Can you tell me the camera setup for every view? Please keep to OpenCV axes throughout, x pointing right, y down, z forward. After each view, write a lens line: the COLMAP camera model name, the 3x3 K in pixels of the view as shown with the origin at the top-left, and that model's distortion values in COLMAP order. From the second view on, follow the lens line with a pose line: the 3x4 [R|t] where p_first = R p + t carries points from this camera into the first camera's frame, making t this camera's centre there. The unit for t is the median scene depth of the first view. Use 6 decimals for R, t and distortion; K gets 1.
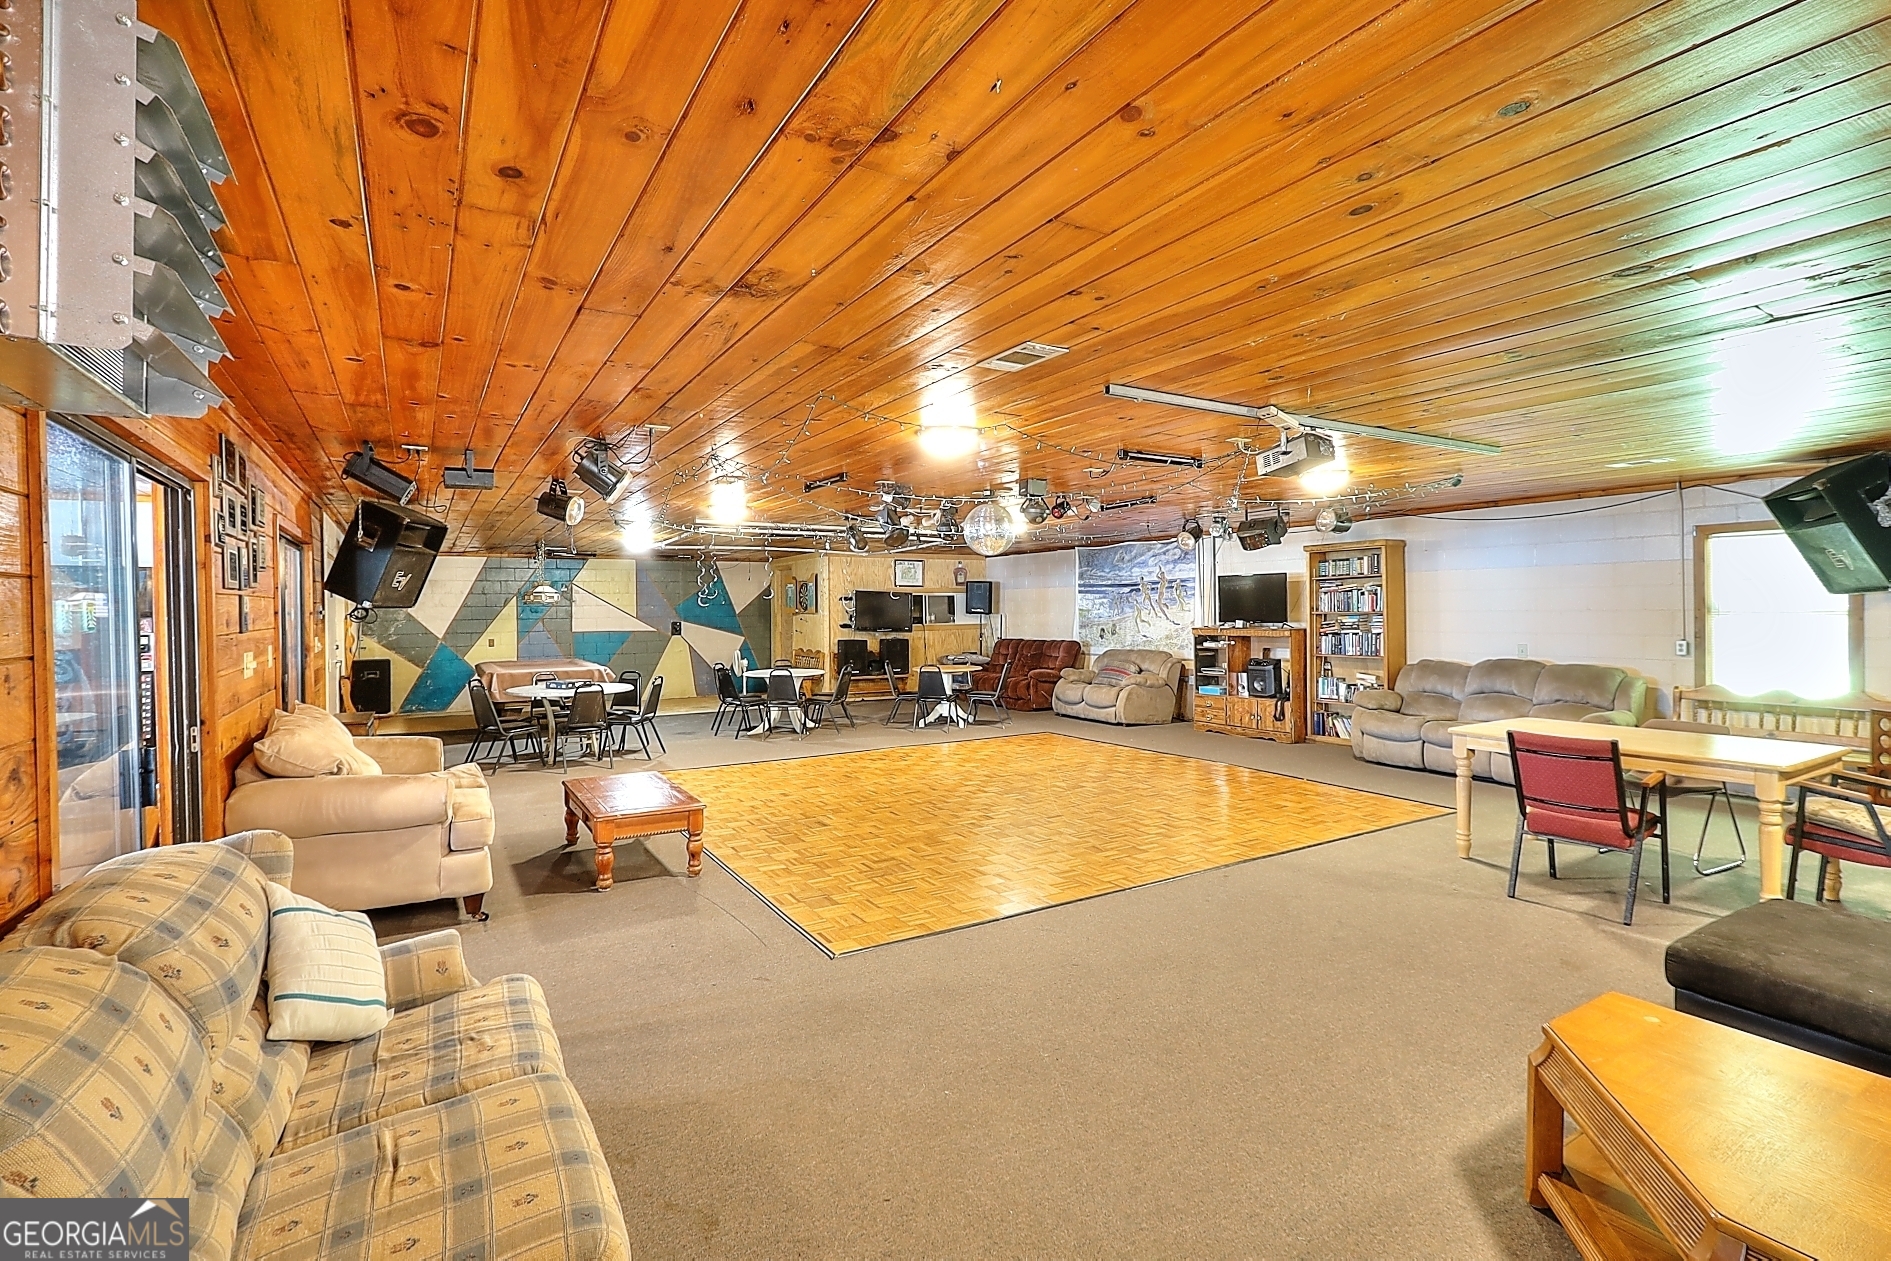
lens RADIAL K [[880.5, 0, 944.7], [0, 880.5, 609.0], [0, 0, 1]] dist [-0.008615, -0.000229]
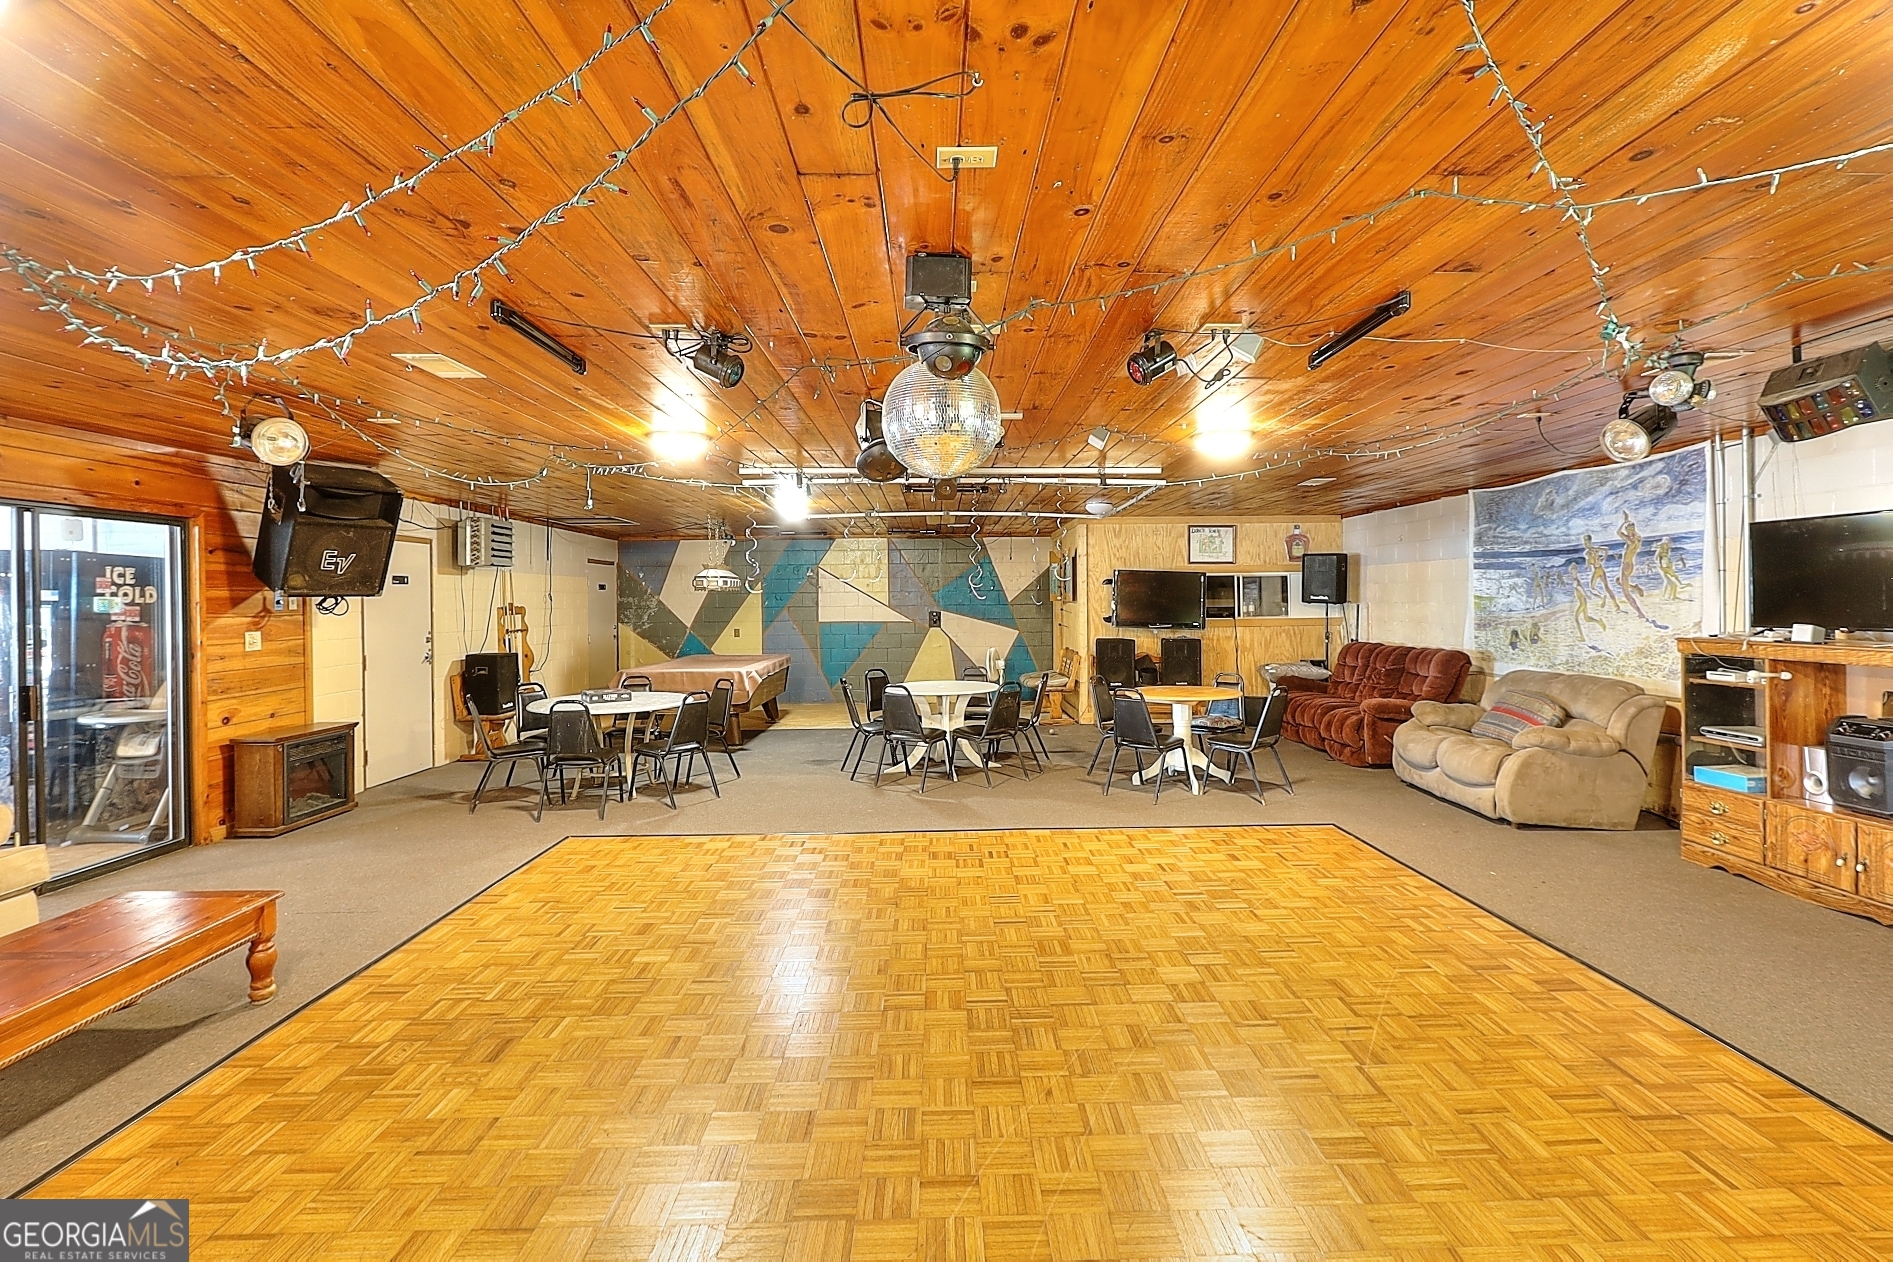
lens RADIAL K [[881.4, 0, 945.7], [0, 881.4, 609.5], [0, 0, 1]] dist [-0.008615, -0.000229]
pose [[0.868315, 0.007241, -0.495960, 0.137979], [0.001585, 0.999848, 0.017372, -0.001687], [0.496010, -0.015871, 0.868172, 0.323515]]
